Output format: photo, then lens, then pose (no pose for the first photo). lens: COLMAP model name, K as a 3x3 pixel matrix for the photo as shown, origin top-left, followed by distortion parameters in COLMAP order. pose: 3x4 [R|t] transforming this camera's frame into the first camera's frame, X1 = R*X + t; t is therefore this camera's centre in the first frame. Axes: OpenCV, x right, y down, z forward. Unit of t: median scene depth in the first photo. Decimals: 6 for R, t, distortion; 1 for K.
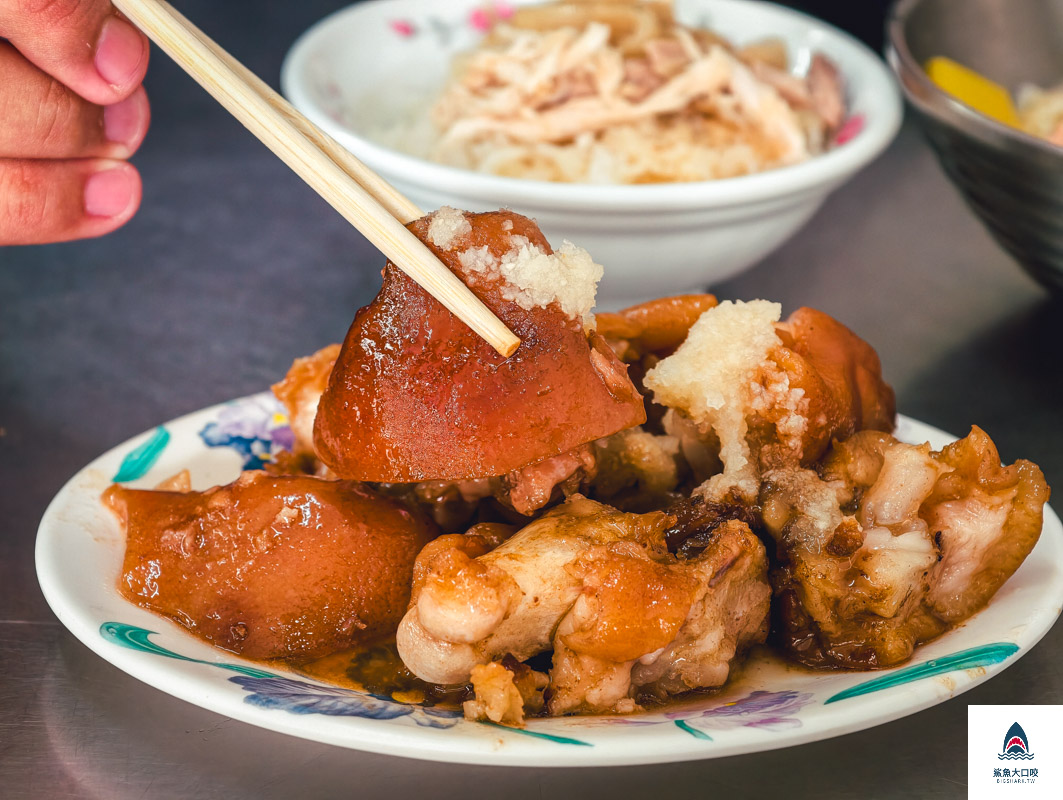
lens RADIAL K [[2612.8, 0, 524.2], [0, 2612.8, 396.5], [0, 0, 1]] dist [0.438448, 0.000000]
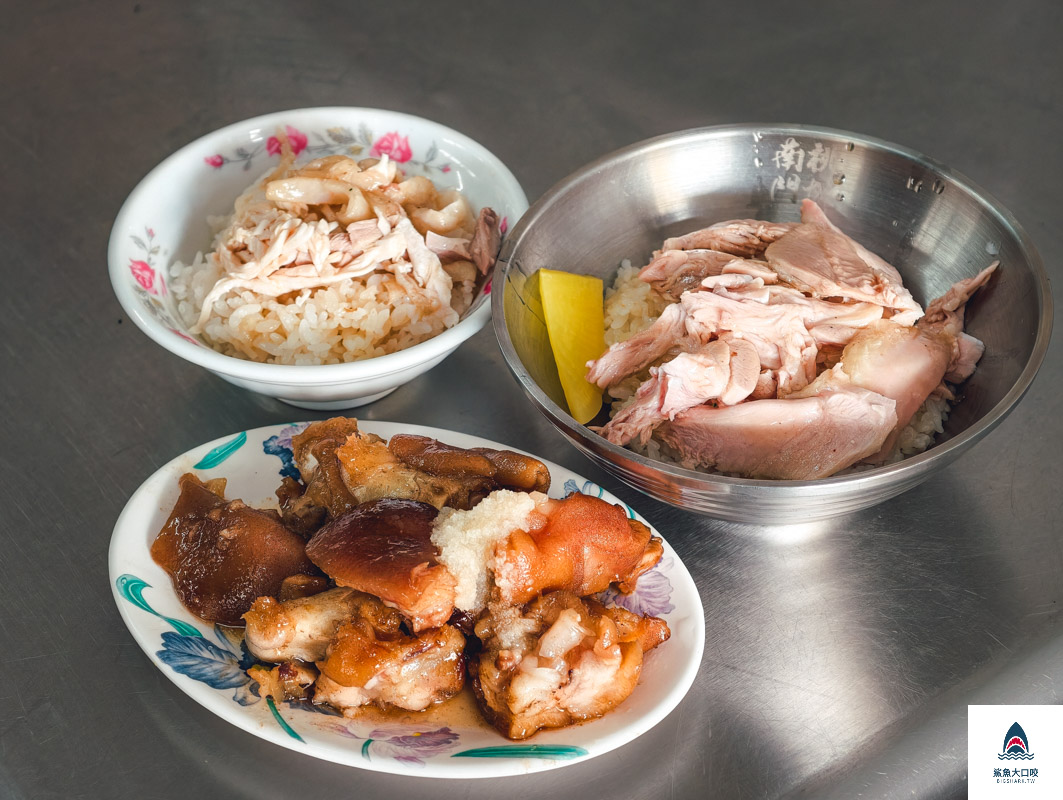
lens RADIAL K [[2870.8, 0, 490.3], [0, 2870.8, 429.6], [0, 0, 1]] dist [0.583041, 0.000000]
pose [[0.888659, 0.282553, -0.361177, 0.695119], [-0.175907, 0.937409, 0.300534, -0.599260], [0.423488, -0.203539, 0.882740, -0.551953]]
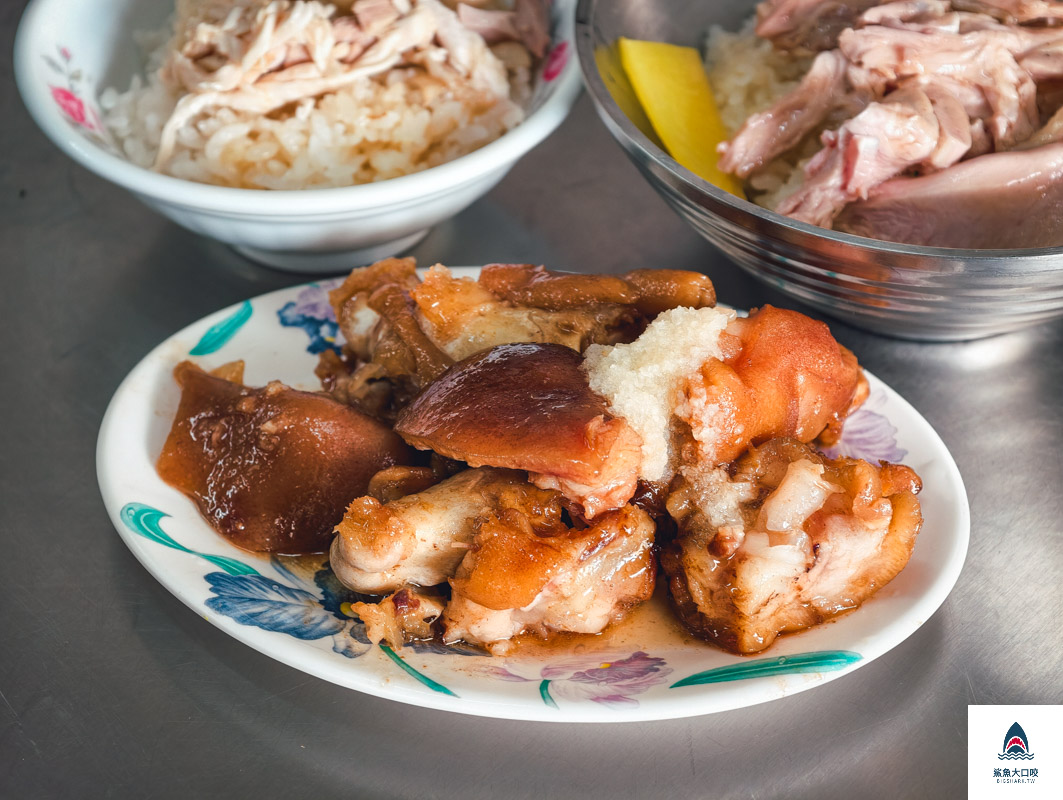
lens RADIAL K [[2612.8, 0, 535.7], [0, 2612.8, 398.8], [0, 0, 1]] dist [0.438448, 0.000000]
pose [[0.962726, 0.161322, -0.217105, 0.268520], [-0.106693, 0.964078, 0.243250, -0.266518], [0.248547, -0.211020, 0.945354, -0.093338]]
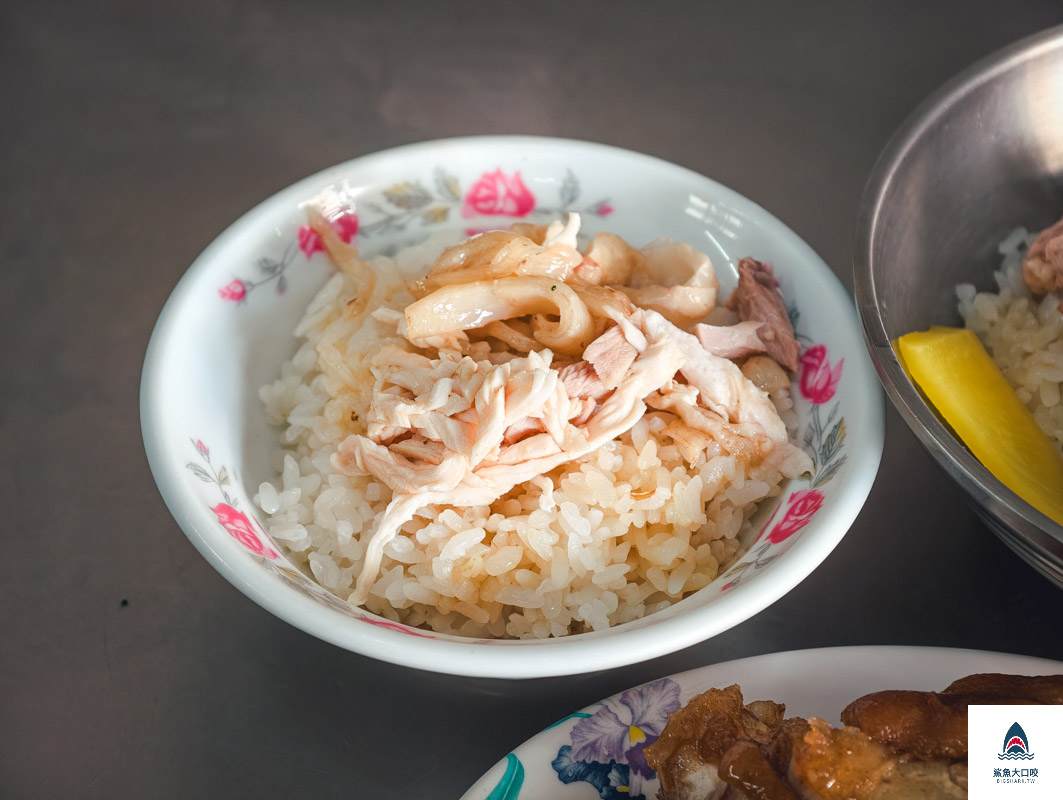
lens RADIAL K [[2612.8, 0, 528.5], [0, 2612.8, 396.8], [0, 0, 1]] dist [0.438448, 0.000000]
pose [[0.998999, 0.044198, -0.006896, -0.142406], [-0.039936, 0.950666, 0.307634, -0.419821], [0.020153, -0.307050, 0.951480, 0.185950]]
